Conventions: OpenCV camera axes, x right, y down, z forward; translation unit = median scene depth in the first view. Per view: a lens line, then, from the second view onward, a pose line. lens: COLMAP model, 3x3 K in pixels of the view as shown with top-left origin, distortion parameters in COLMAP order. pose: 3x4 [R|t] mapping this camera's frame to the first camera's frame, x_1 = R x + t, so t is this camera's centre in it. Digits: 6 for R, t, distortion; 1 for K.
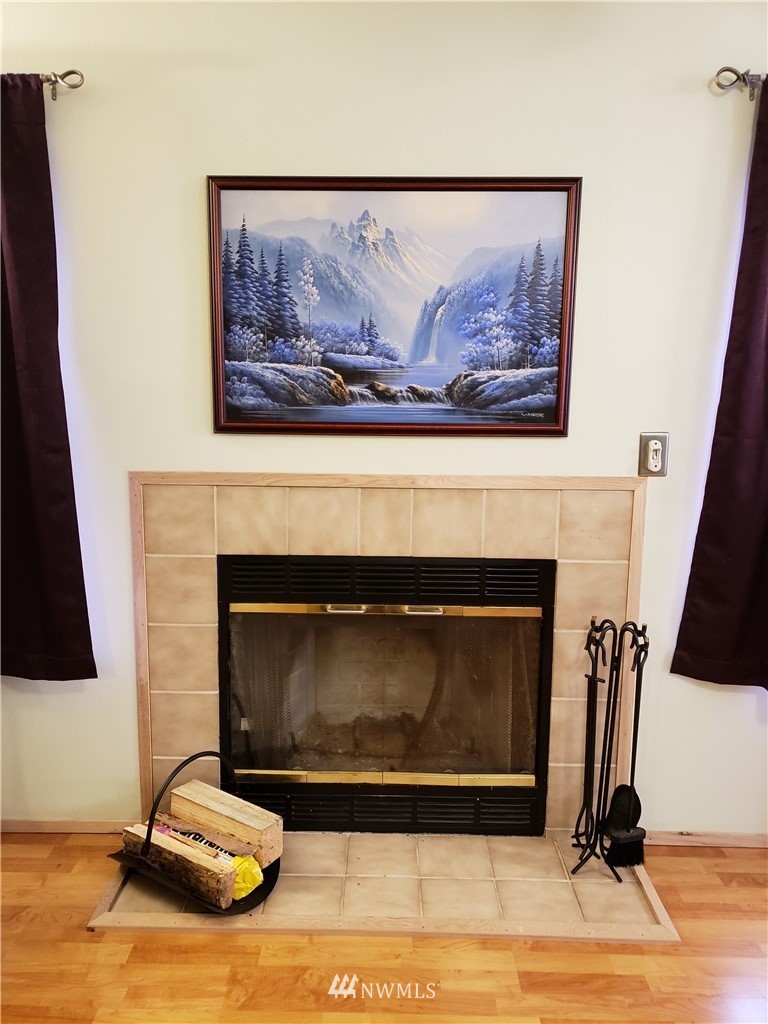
lens RADIAL K [[780.4, 0, 388.8], [0, 780.4, 517.0], [0, 0, 1]] dist [0.055747, -0.061363]
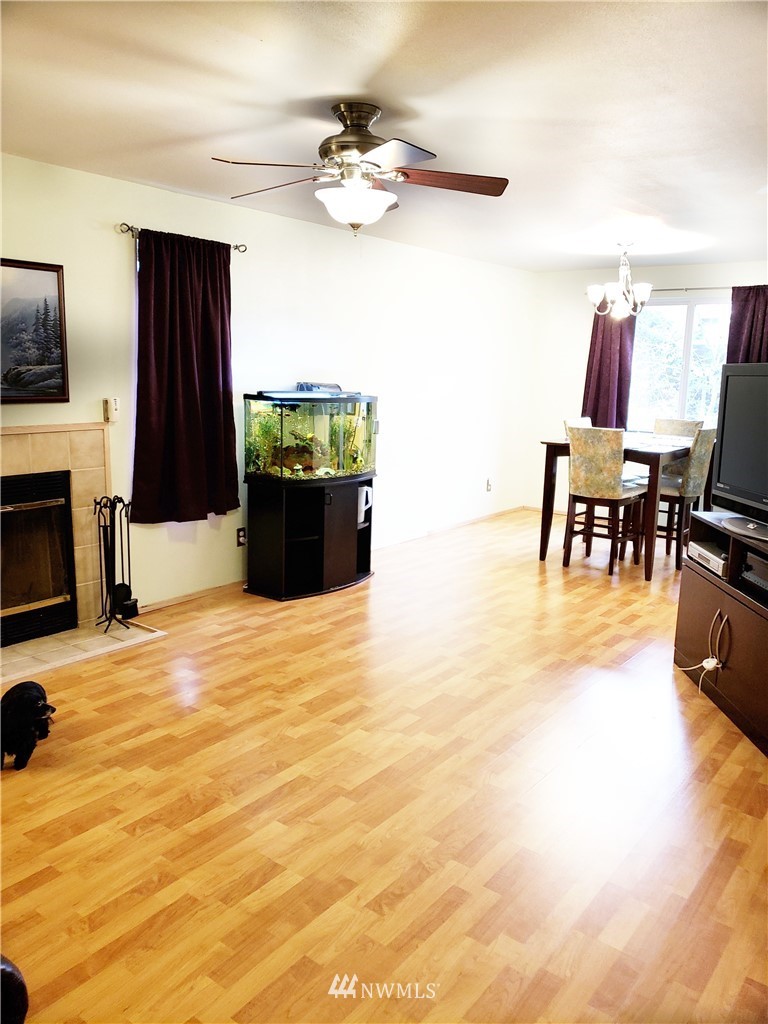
lens RADIAL K [[780.4, 0, 380.0], [0, 780.4, 512.0], [0, 0, 1]] dist [0.055747, -0.061363]
pose [[0.598347, -0.145401, 0.787934, -0.848939], [0.122662, 0.988427, 0.089250, 0.079601], [-0.791792, 0.043247, 0.609258, -0.715880]]
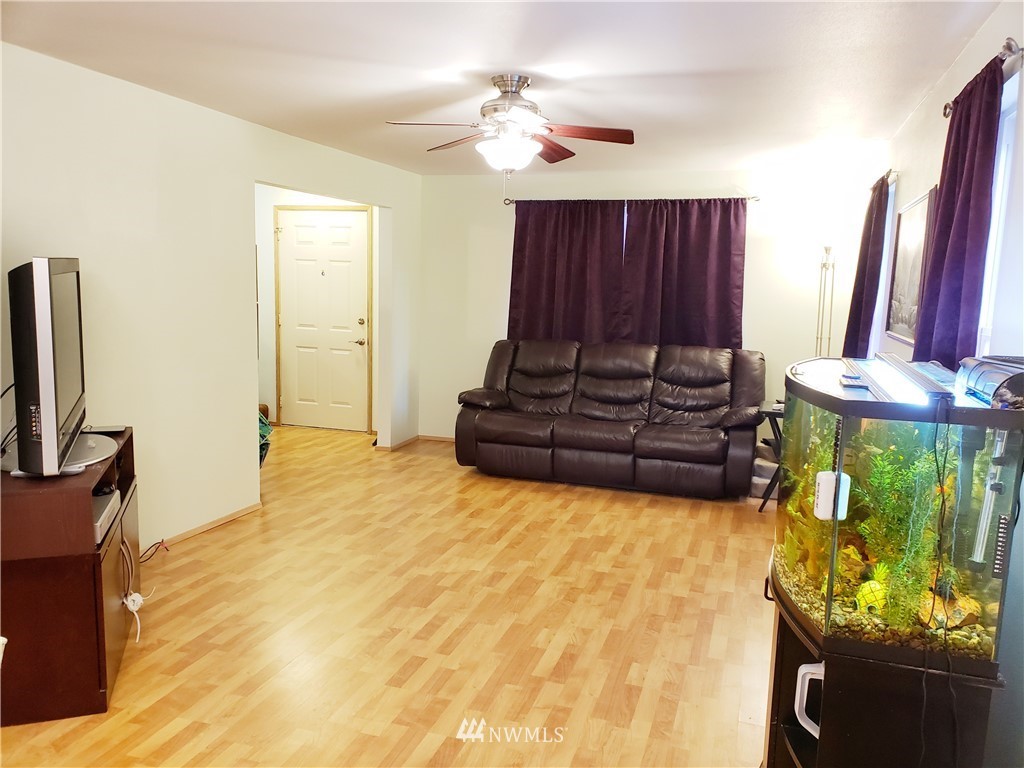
lens RADIAL K [[780.4, 0, 503.1], [0, 780.4, 390.1], [0, 0, 1]] dist [0.055747, -0.061363]
pose [[-0.297521, 0.111307, -0.948205, 1.916721], [-0.197492, 0.964524, 0.175190, -0.135166], [0.934065, 0.239385, -0.264984, 0.668924]]
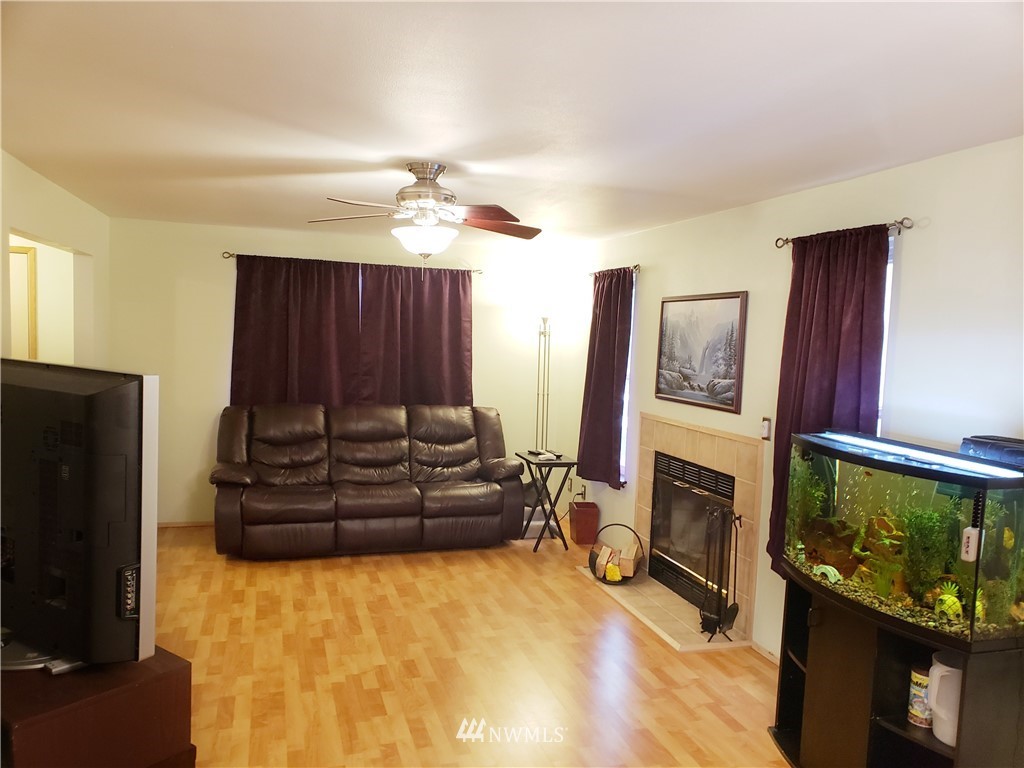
lens RADIAL K [[780.4, 0, 519.3], [0, 780.4, 383.7], [0, 0, 1]] dist [0.055747, -0.061363]
pose [[0.329355, 0.061209, -0.942220, 1.943531], [-0.200378, 0.979698, -0.006399, -0.053444], [0.922699, 0.190908, 0.334933, -0.205336]]
